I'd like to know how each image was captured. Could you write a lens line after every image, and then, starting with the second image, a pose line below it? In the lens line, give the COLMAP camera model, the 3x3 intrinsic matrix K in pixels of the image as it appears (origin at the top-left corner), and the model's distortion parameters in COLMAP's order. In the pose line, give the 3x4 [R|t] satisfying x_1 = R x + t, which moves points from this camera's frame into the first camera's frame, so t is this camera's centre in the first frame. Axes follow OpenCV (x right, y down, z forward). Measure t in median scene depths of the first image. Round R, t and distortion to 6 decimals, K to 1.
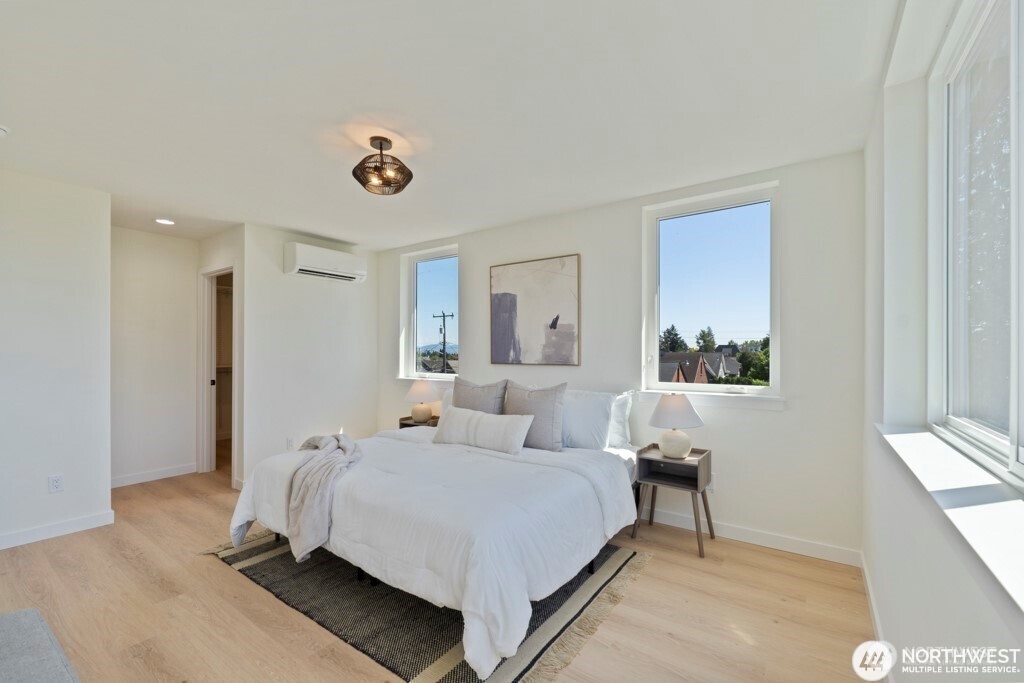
lens RADIAL K [[428.6, 0, 508.4], [0, 428.6, 346.9], [0, 0, 1]] dist [-0.004815, -0.000754]
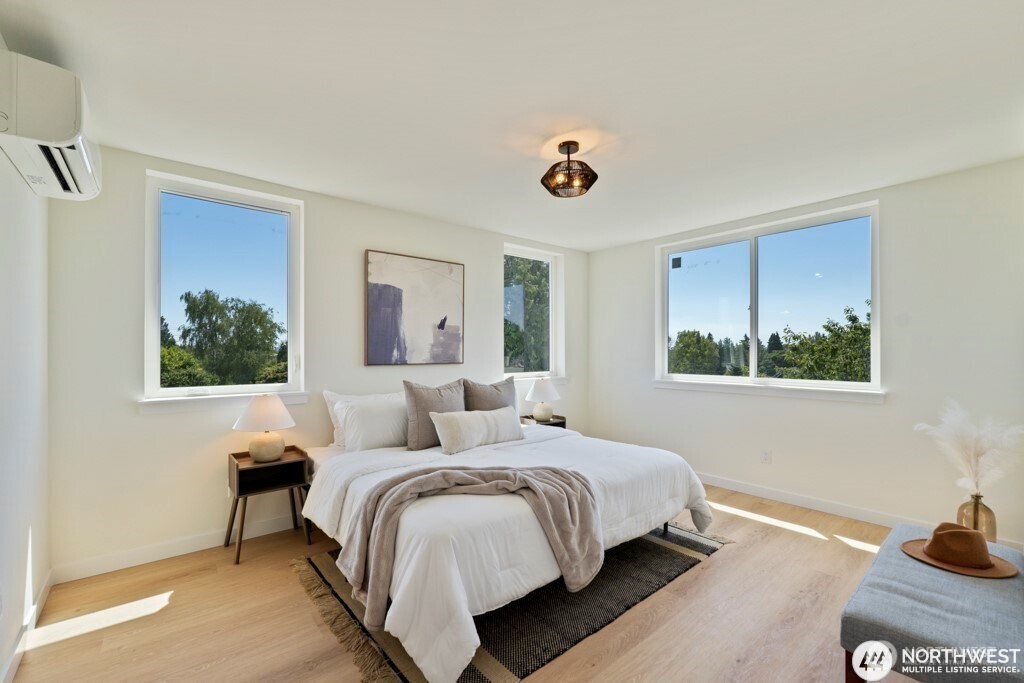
lens RADIAL K [[428.6, 0, 507.6], [0, 428.6, 347.9], [0, 0, 1]] dist [-0.004815, -0.000754]
pose [[0.255713, 0.004781, 0.966741, -0.859265], [-0.012027, 0.999926, -0.001764, 0.003263], [-0.966678, -0.011175, 0.255752, 0.570682]]
